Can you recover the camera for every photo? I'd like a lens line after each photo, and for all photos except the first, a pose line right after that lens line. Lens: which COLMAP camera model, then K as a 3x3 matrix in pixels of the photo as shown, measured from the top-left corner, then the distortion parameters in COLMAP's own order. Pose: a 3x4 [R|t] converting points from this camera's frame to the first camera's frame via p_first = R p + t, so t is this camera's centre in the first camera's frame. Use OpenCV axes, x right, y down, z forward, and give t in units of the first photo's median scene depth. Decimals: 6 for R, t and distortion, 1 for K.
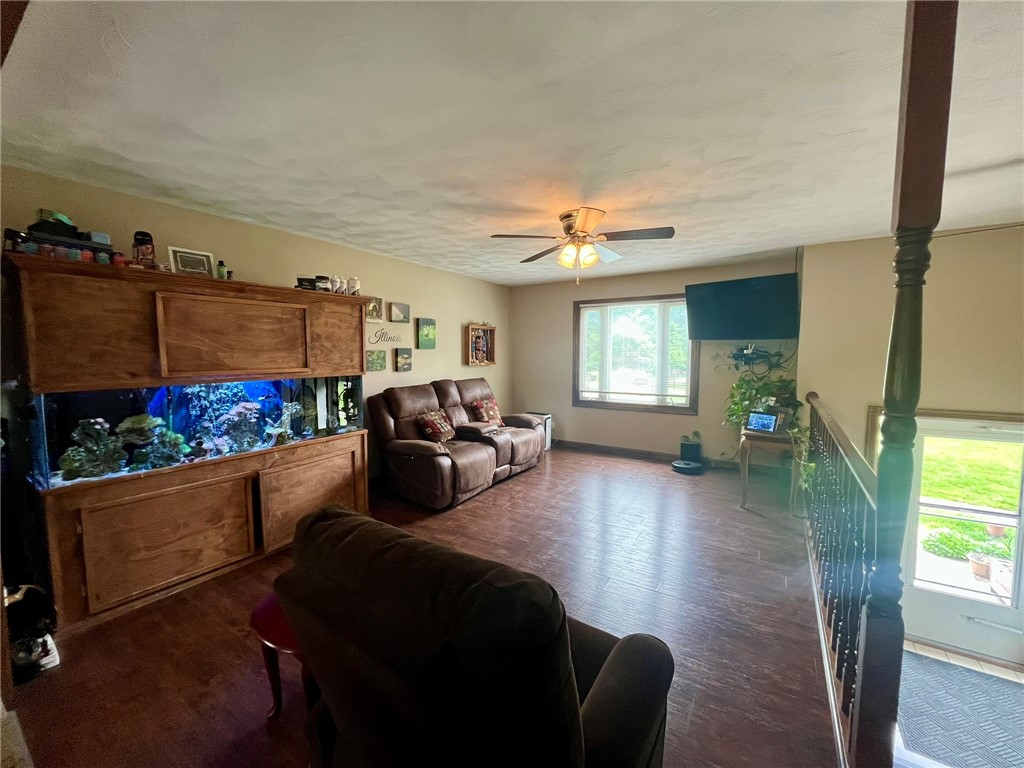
lens RADIAL K [[413.0, 0, 507.0], [0, 413.0, 386.3], [0, 0, 1]] dist [-0.001657, -0.000448]
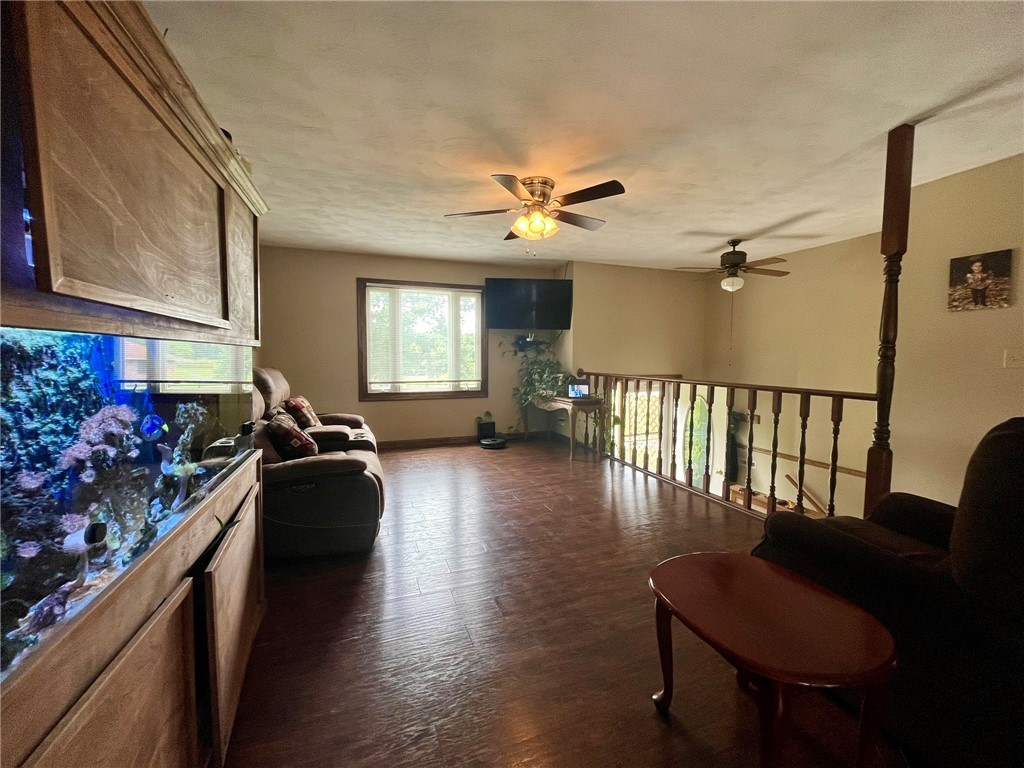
lens RADIAL K [[413.0, 0, 507.0], [0, 413.0, 386.3], [0, 0, 1]] dist [-0.001657, -0.000448]
pose [[0.588574, -0.055427, 0.806541, -0.407774], [0.063118, 0.997752, 0.022507, 0.019845], [-0.805976, 0.037660, 0.590749, 0.297849]]
